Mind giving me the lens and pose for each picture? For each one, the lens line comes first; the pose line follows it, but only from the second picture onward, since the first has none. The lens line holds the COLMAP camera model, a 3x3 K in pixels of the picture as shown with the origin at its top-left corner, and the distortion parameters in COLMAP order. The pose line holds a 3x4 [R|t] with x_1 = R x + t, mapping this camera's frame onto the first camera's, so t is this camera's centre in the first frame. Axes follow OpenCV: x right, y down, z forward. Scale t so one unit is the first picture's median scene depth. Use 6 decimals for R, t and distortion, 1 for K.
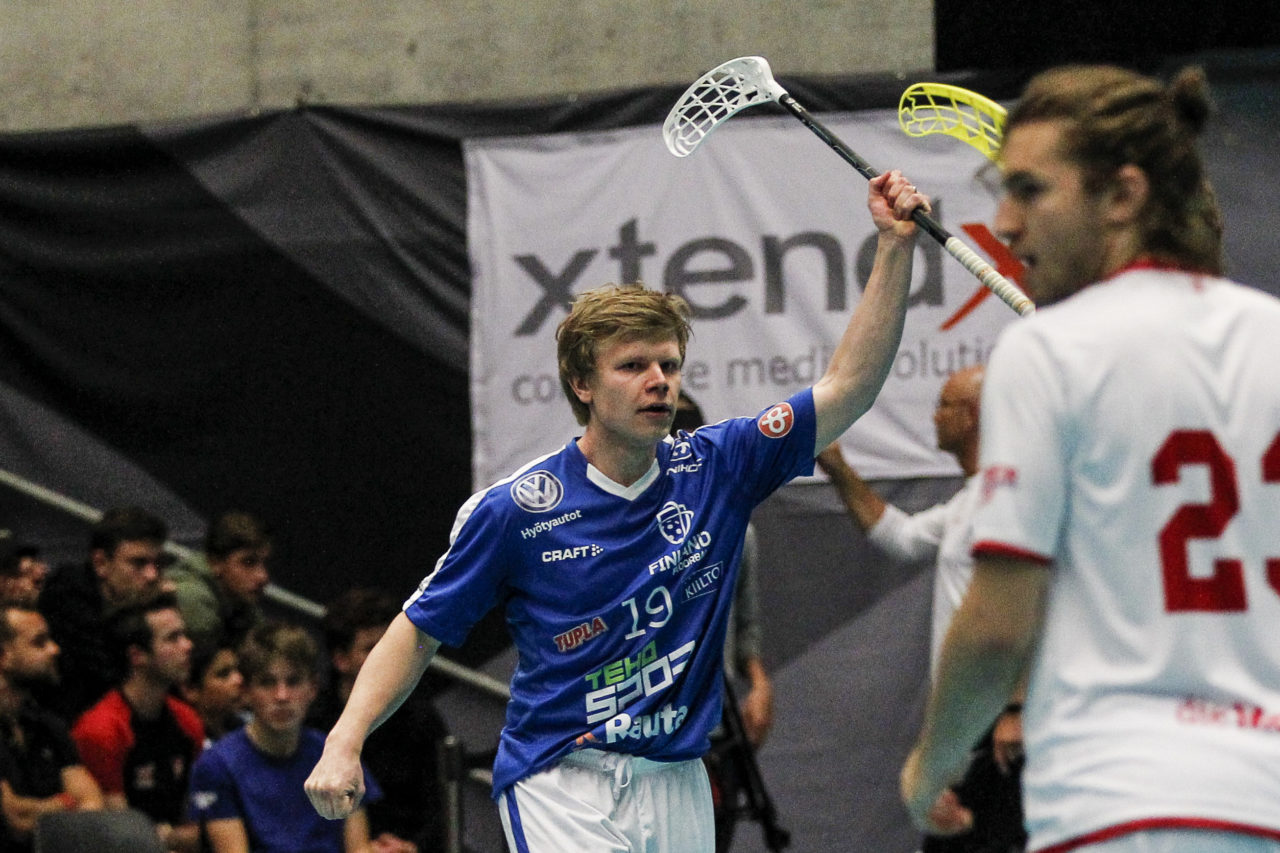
lens RADIAL K [[5435.2, 0, 638.5], [0, 5435.2, 426.5], [0, 0, 1]] dist [0.086538, 0.000000]
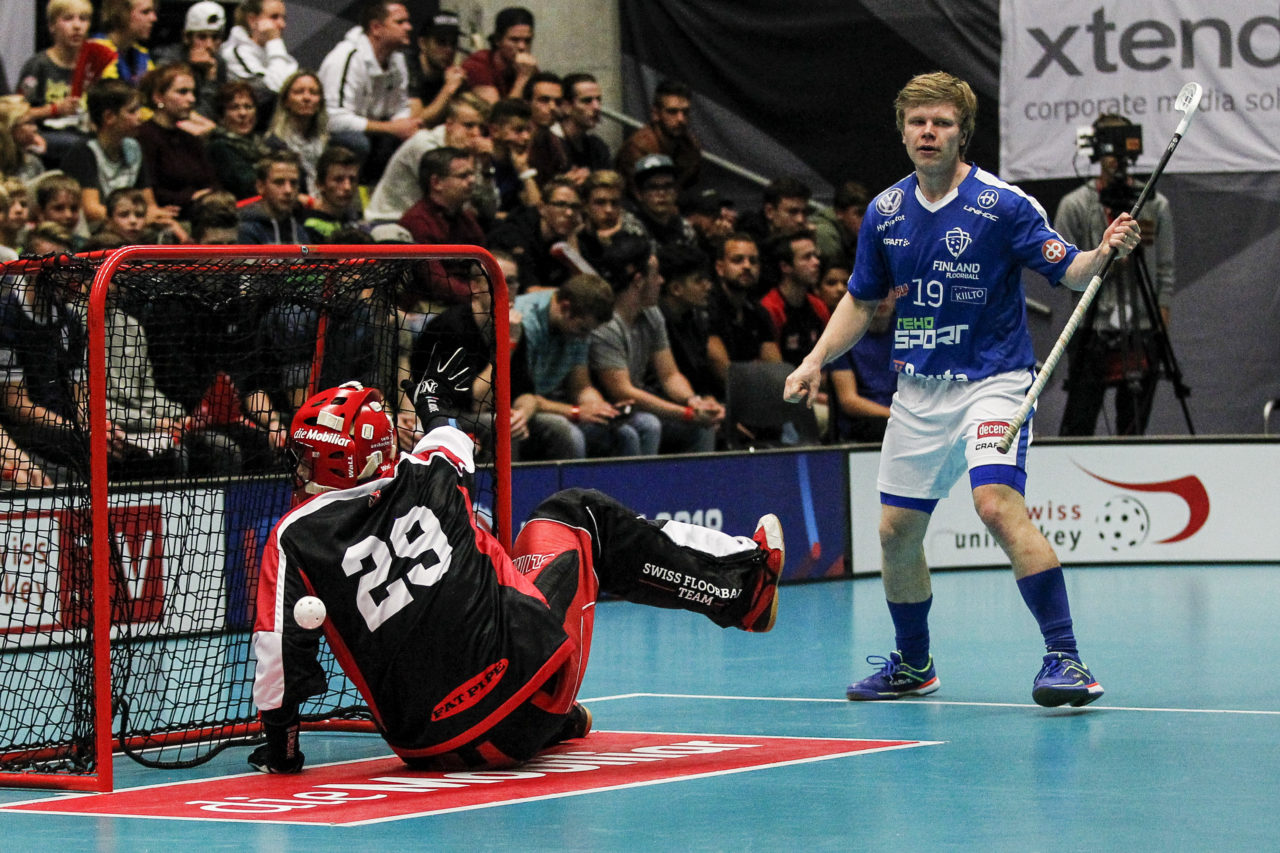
lens RADIAL K [[4079.4, 0, 640.4], [0, 4079.4, 428.7], [0, 0, 1]] dist [-0.075824, 0.000000]
pose [[0.993588, 0.026753, -0.109854, -0.000929], [-0.017523, 0.996299, 0.084149, -0.012388], [0.111699, -0.081684, 0.990379, -0.226570]]
